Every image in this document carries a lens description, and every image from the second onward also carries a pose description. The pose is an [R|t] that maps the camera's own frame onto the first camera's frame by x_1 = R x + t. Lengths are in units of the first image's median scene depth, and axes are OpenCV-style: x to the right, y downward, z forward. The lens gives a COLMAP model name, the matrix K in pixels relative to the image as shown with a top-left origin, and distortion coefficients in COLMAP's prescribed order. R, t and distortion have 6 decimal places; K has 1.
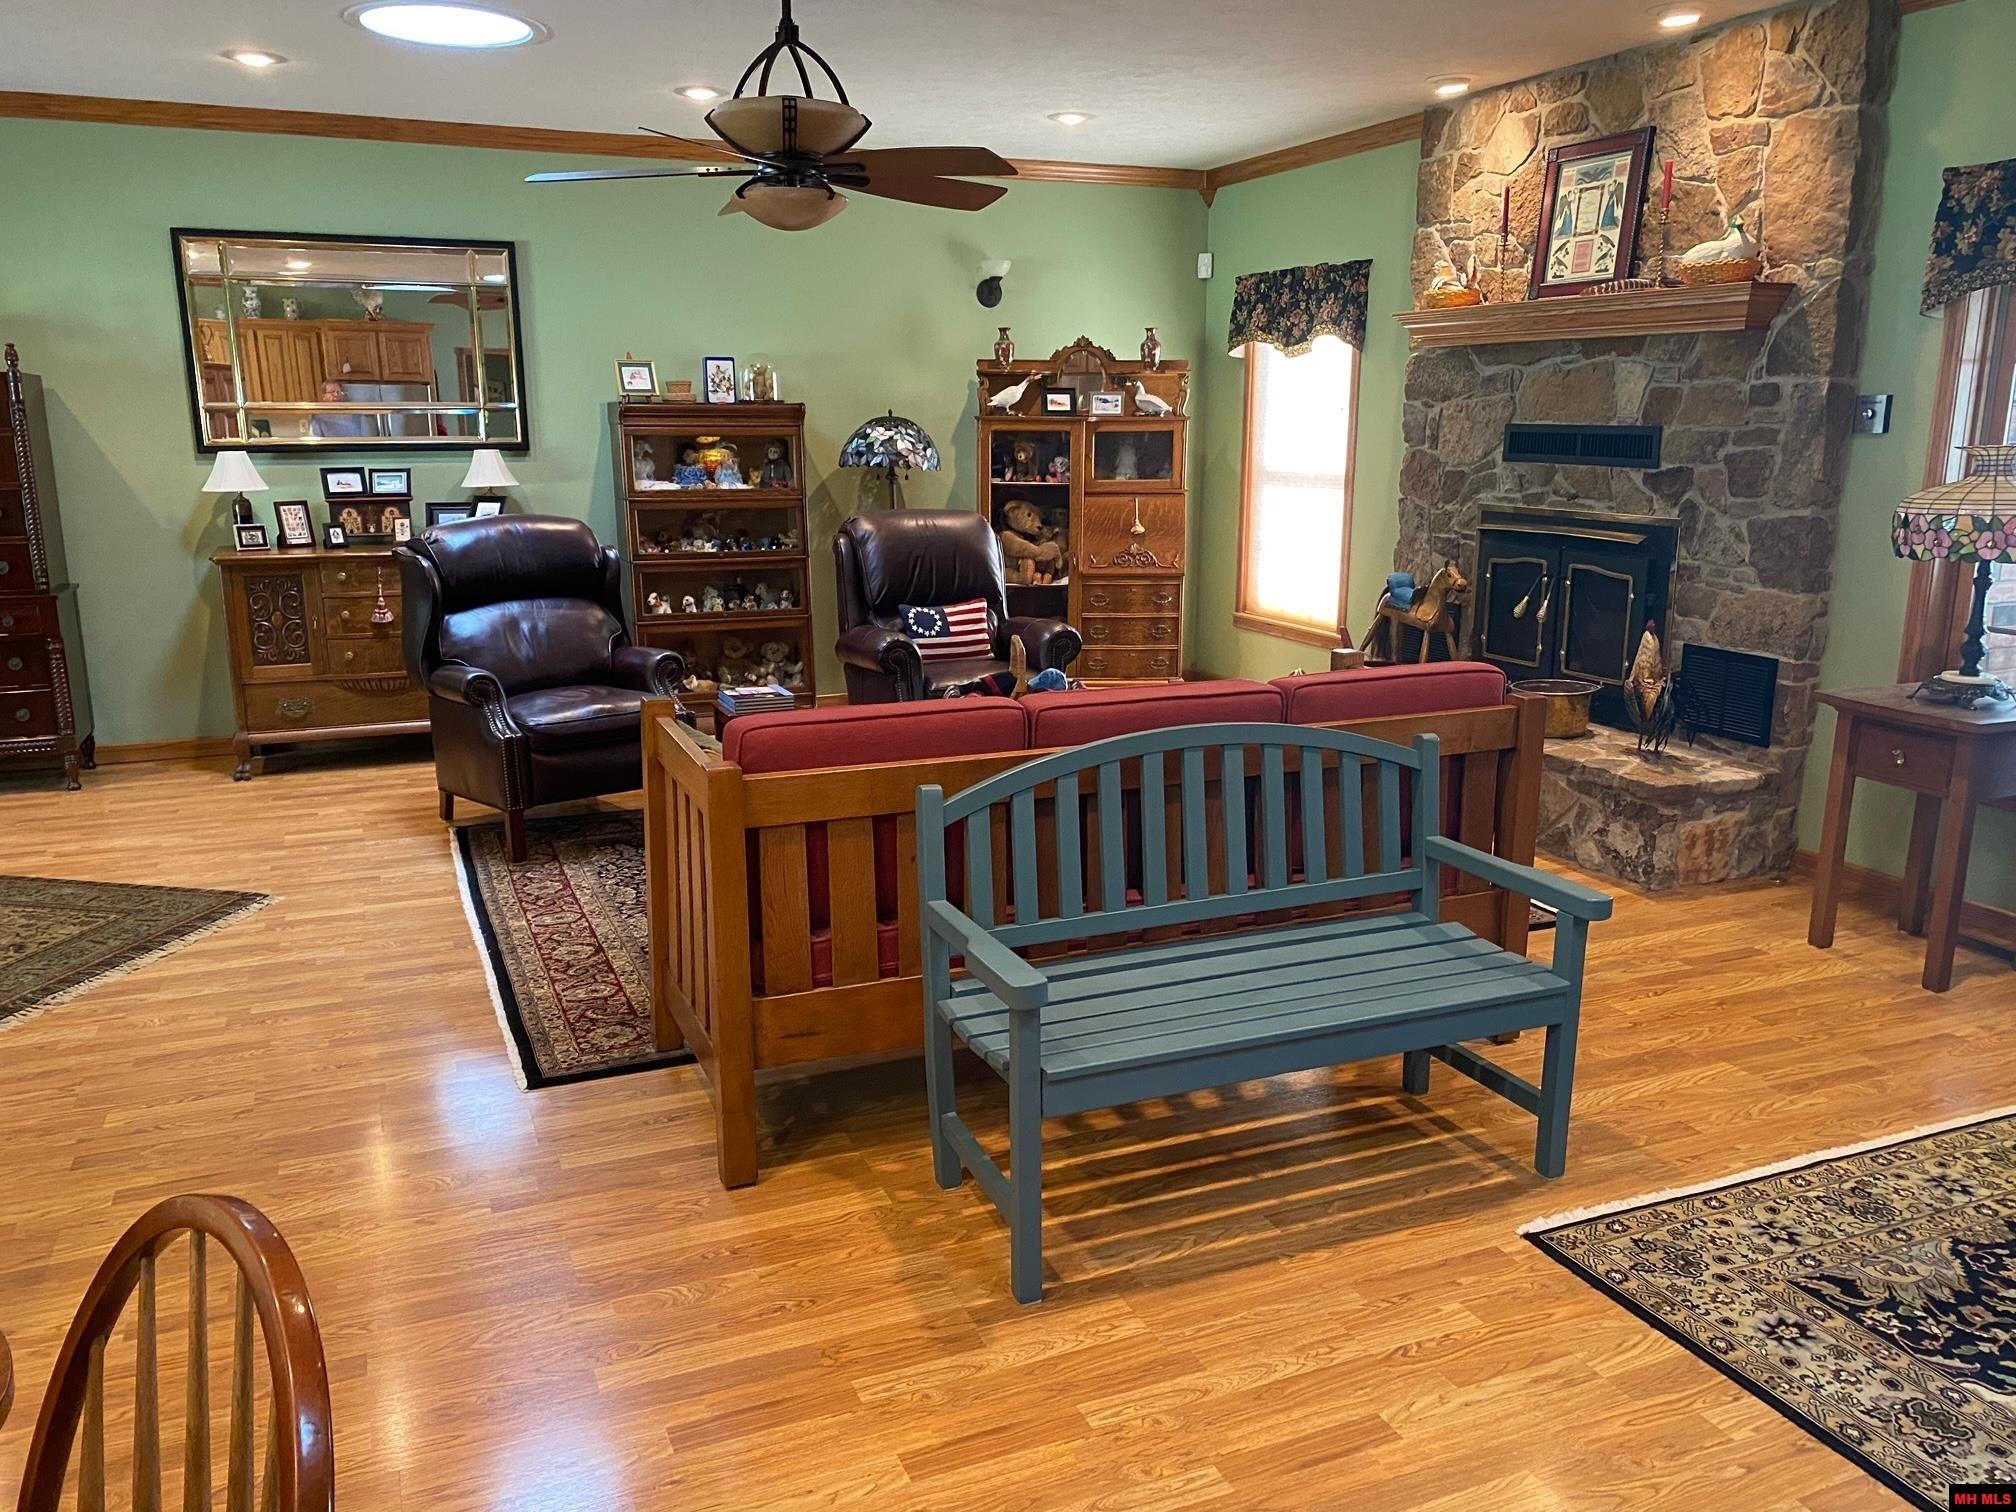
lens RADIAL K [[1540.8, 0, 1000.6], [0, 1540.8, 761.5], [0, 0, 1]] dist [0.033861, -0.028031]
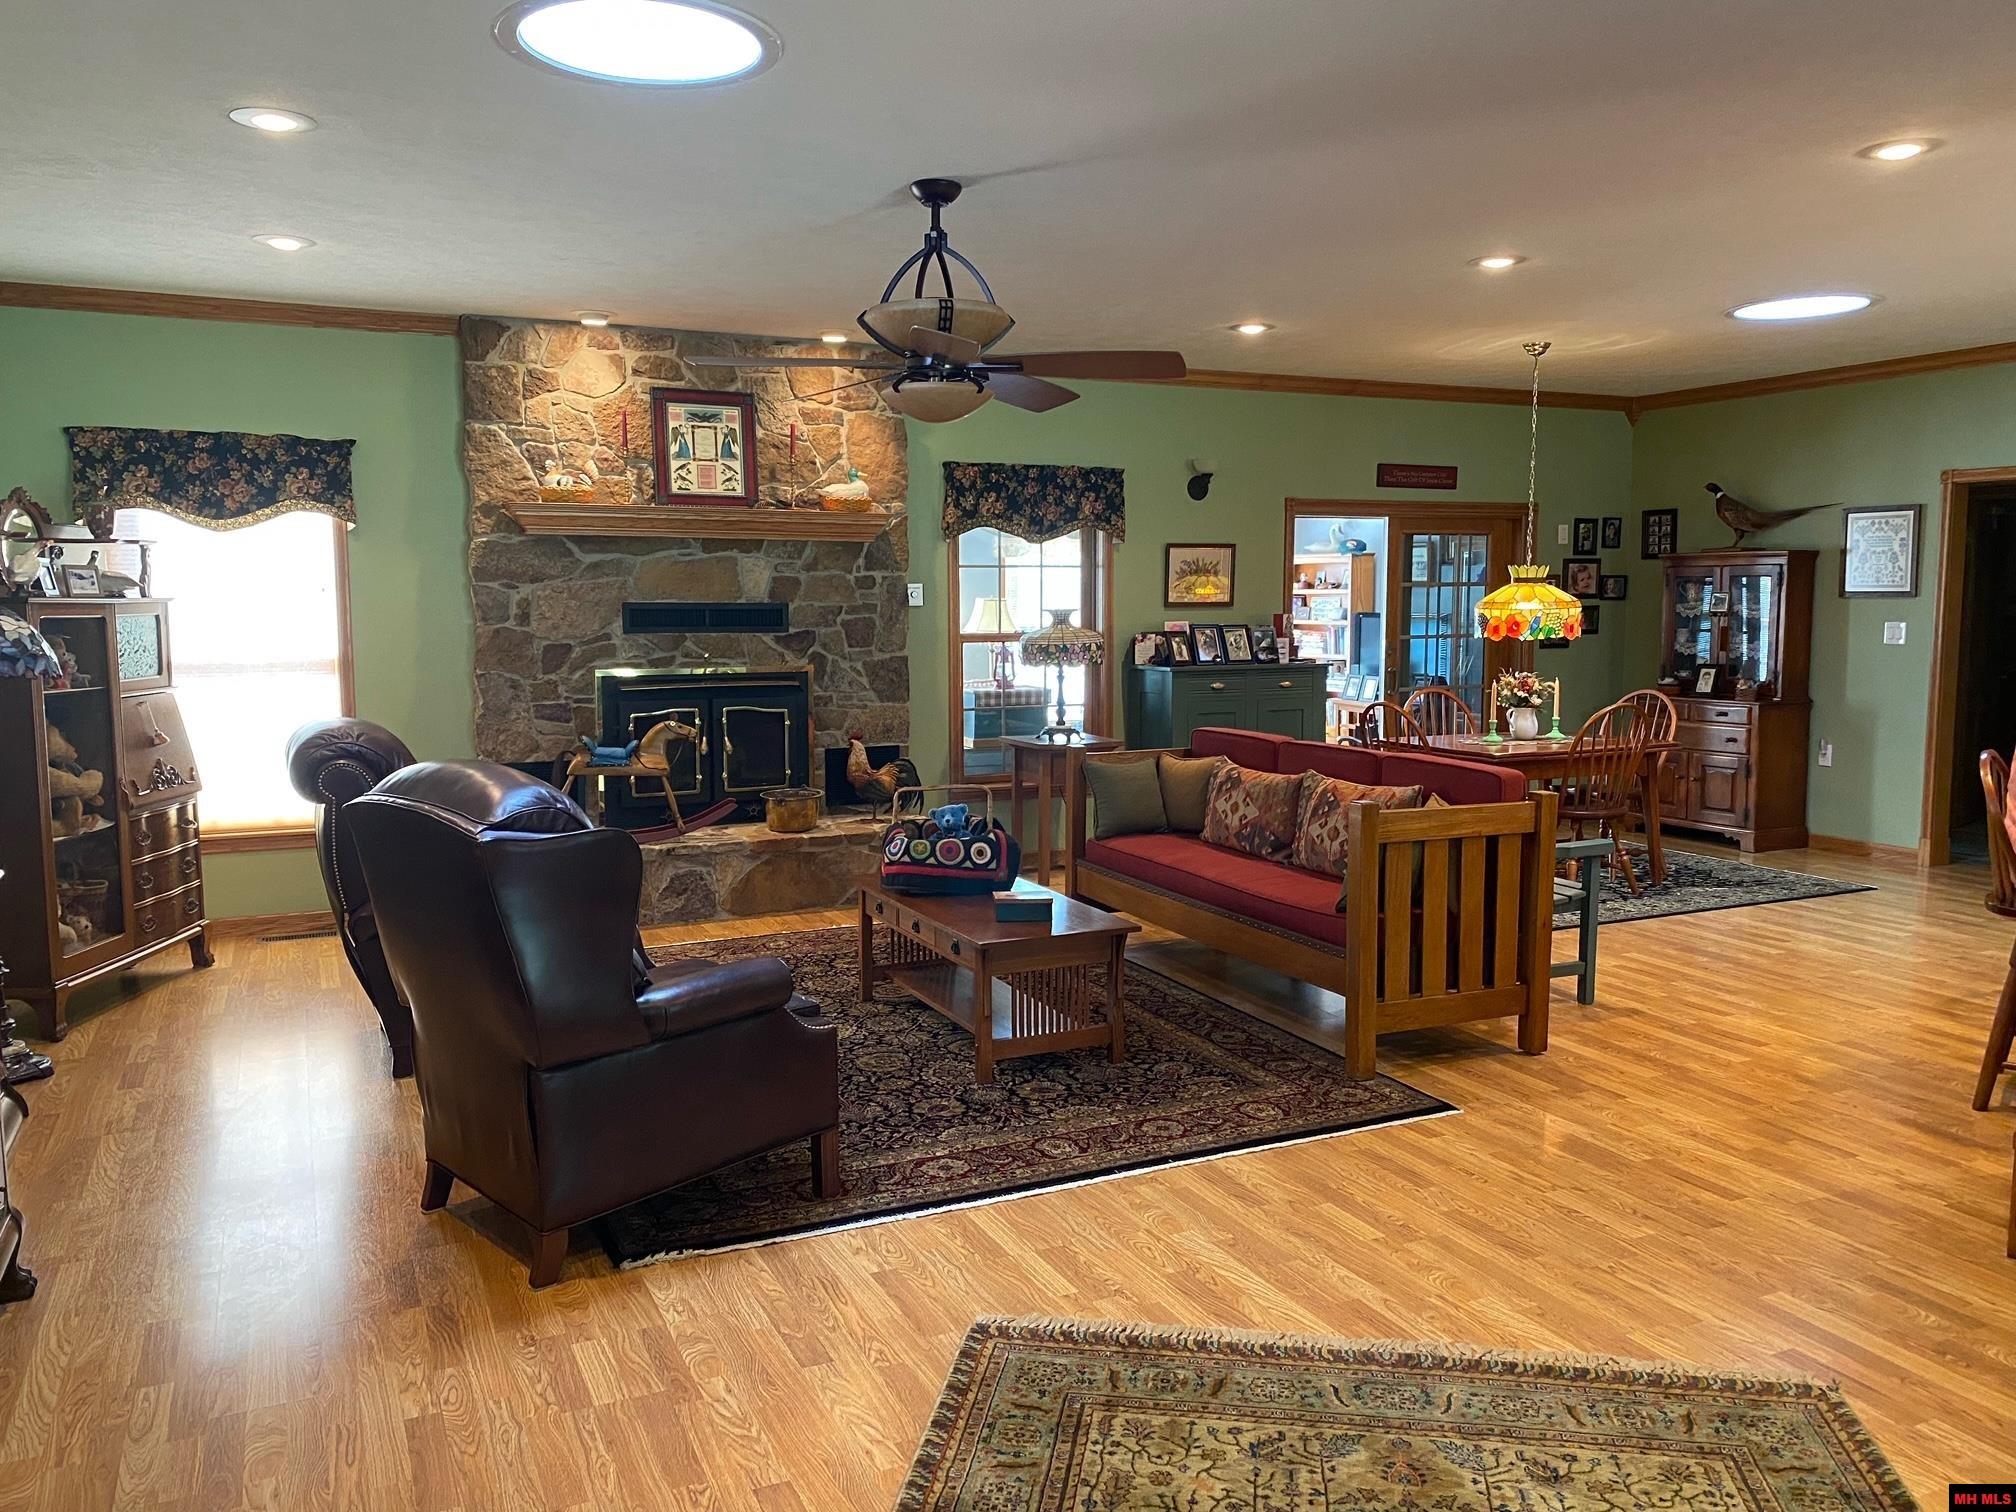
lens RADIAL K [[1540.8, 0, 1008.1], [0, 1540.8, 759.9], [0, 0, 1]] dist [0.033861, -0.028031]
pose [[-0.048633, -0.108566, 0.992899, -1.300613], [0.222859, 0.967836, 0.116741, -0.256390], [-0.973637, 0.226954, -0.022874, 1.130302]]
